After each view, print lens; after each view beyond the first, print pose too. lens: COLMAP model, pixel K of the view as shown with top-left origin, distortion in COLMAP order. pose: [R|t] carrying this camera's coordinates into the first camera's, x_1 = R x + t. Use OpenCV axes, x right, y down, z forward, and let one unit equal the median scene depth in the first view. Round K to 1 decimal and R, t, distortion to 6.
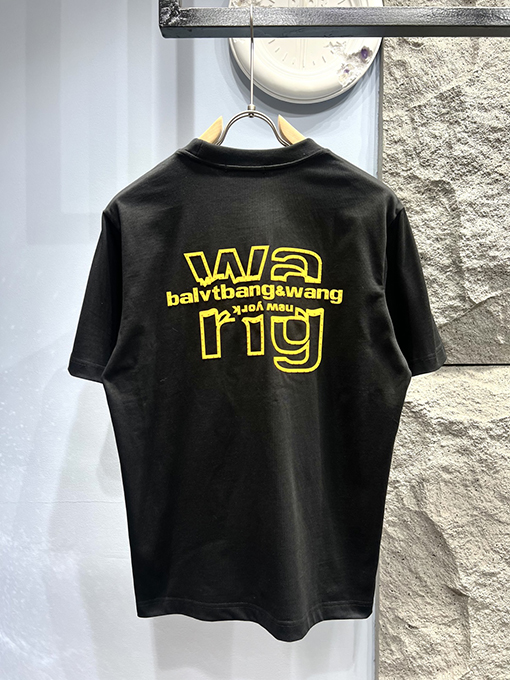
lens RADIAL K [[514.9, 0, 256.7], [0, 514.9, 338.0], [0, 0, 1]] dist [0.044064, -0.047261]
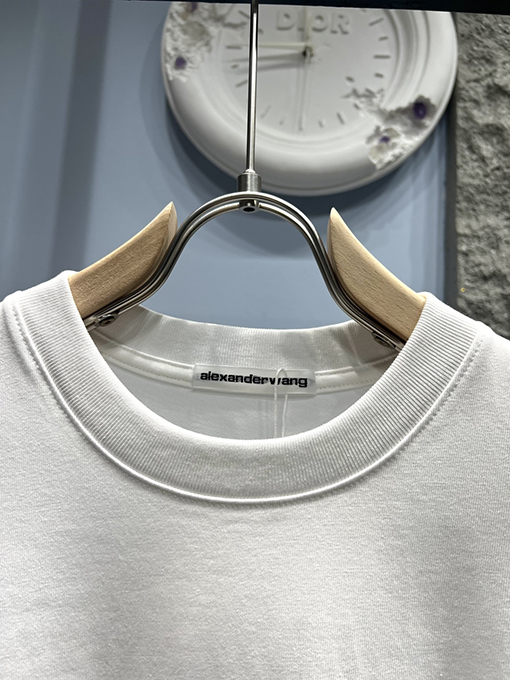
lens RADIAL K [[535.1, 0, 255.0], [0, 535.1, 340.0], [0, 0, 1]] dist [0.035199, -0.061196]
pose [[0.998208, 0.055242, -0.023005, 0.069605], [-0.058550, 0.981030, -0.184804, -0.217719], [0.012360, 0.185820, 0.982506, 0.519983]]
